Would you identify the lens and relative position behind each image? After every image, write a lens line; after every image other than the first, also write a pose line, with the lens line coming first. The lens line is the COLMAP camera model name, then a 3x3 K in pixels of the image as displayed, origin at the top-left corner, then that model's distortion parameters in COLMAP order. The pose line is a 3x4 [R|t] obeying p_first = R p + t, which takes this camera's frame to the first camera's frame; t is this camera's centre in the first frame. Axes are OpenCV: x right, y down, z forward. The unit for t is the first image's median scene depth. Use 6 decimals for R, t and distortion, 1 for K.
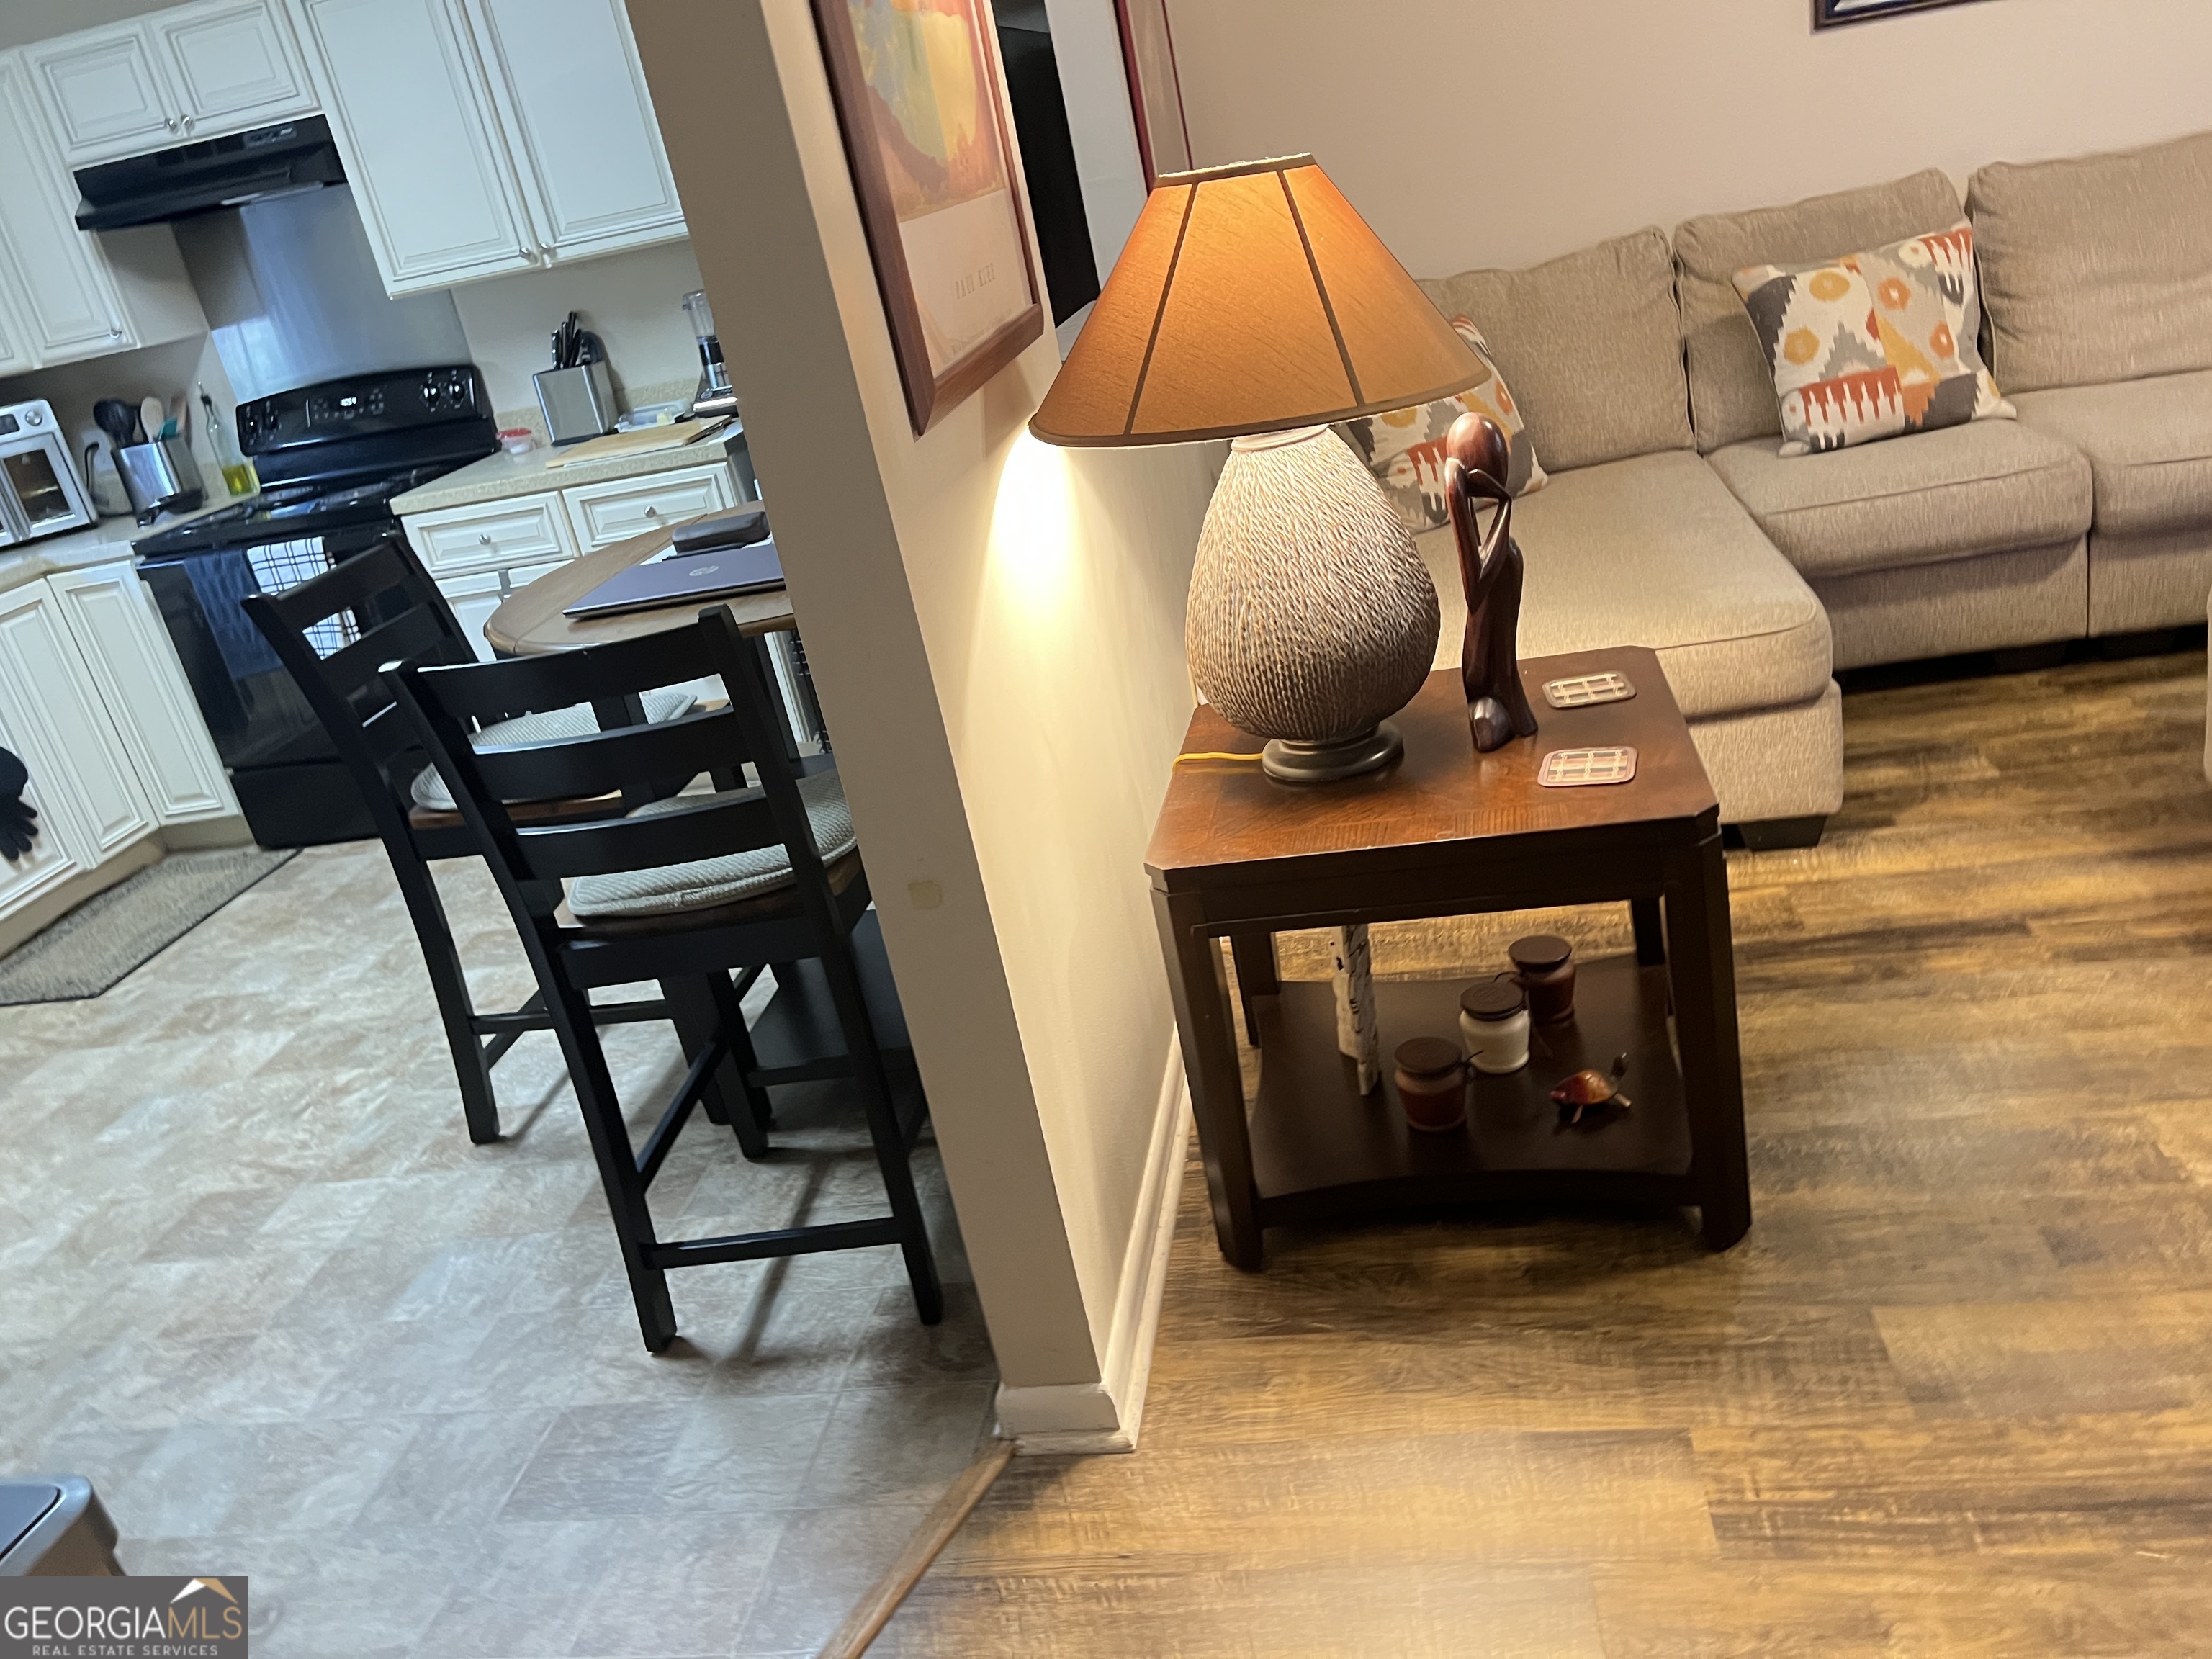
lens RADIAL K [[1664.2, 0, 1095.3], [0, 1664.2, 818.5], [0, 0, 1]] dist [0.053144, -0.058192]
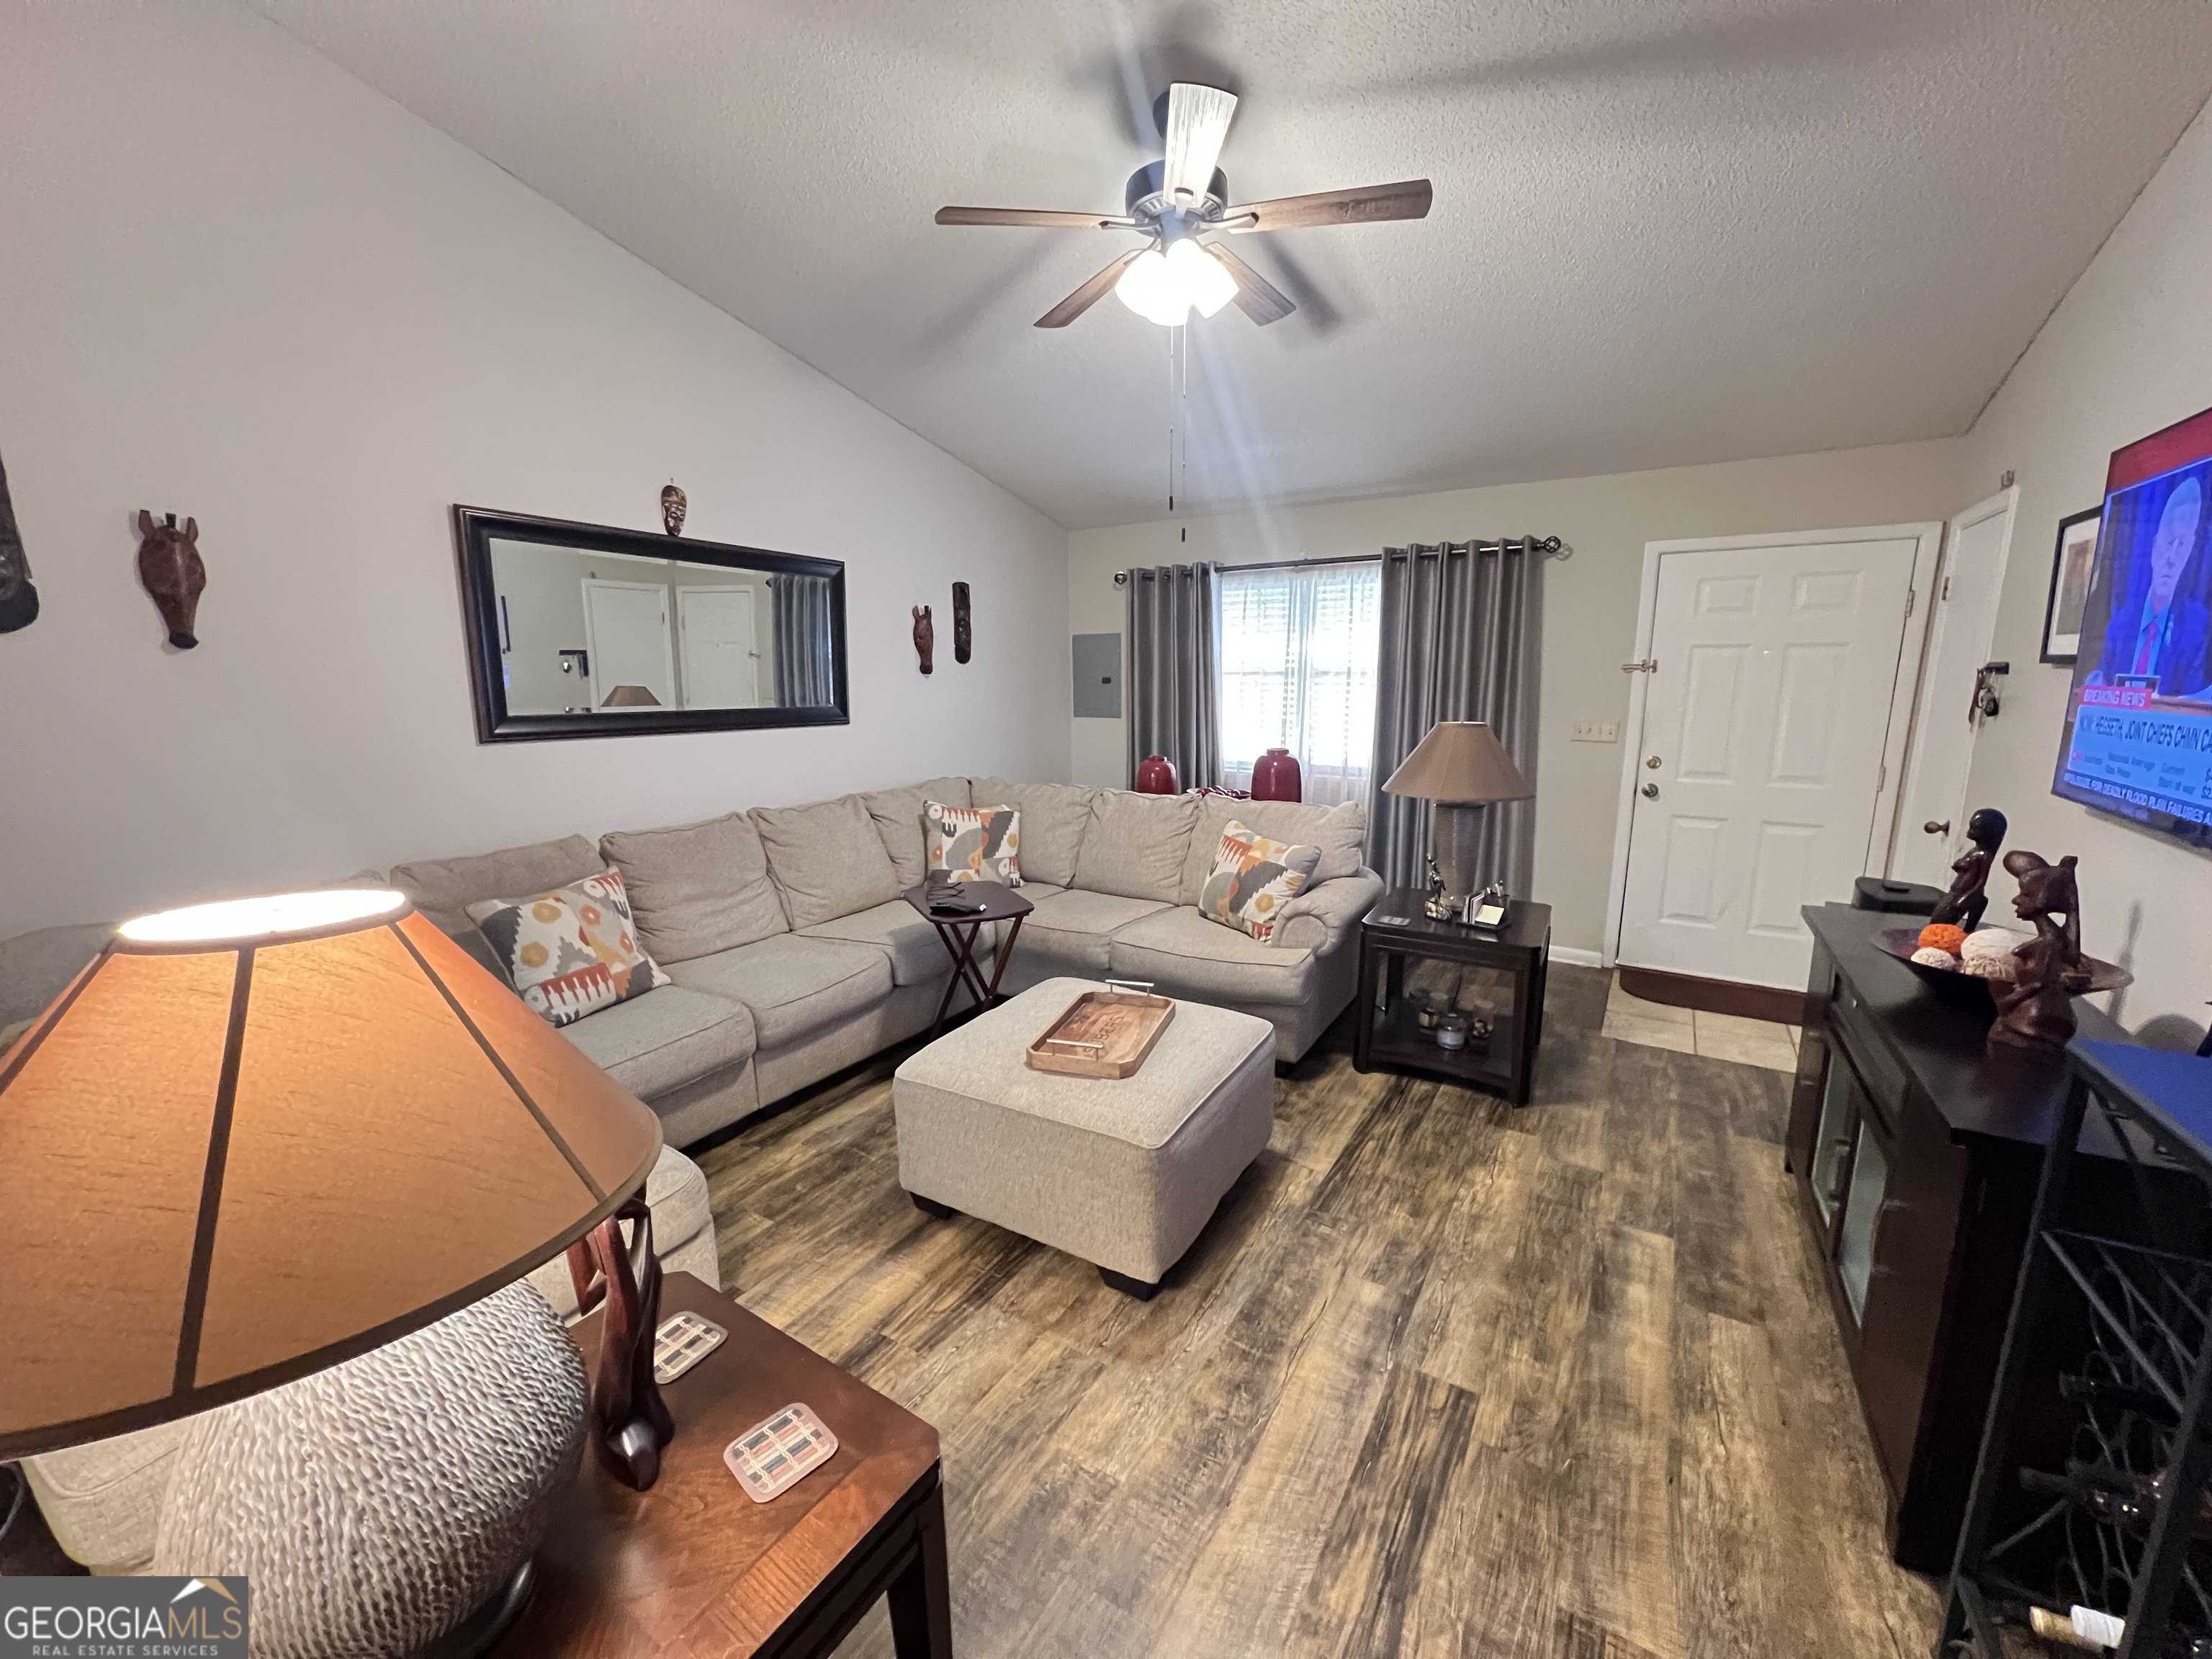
lens RADIAL K [[876.6, 0, 1105.9], [0, 876.6, 834.1], [0, 0, 1]] dist [-0.001016, 0.000412]
pose [[0.389321, 0.013698, 0.921000, -0.074539], [0.284863, 0.949081, -0.134532, -0.154210], [-0.875946, 0.314735, 0.365595, 0.306776]]
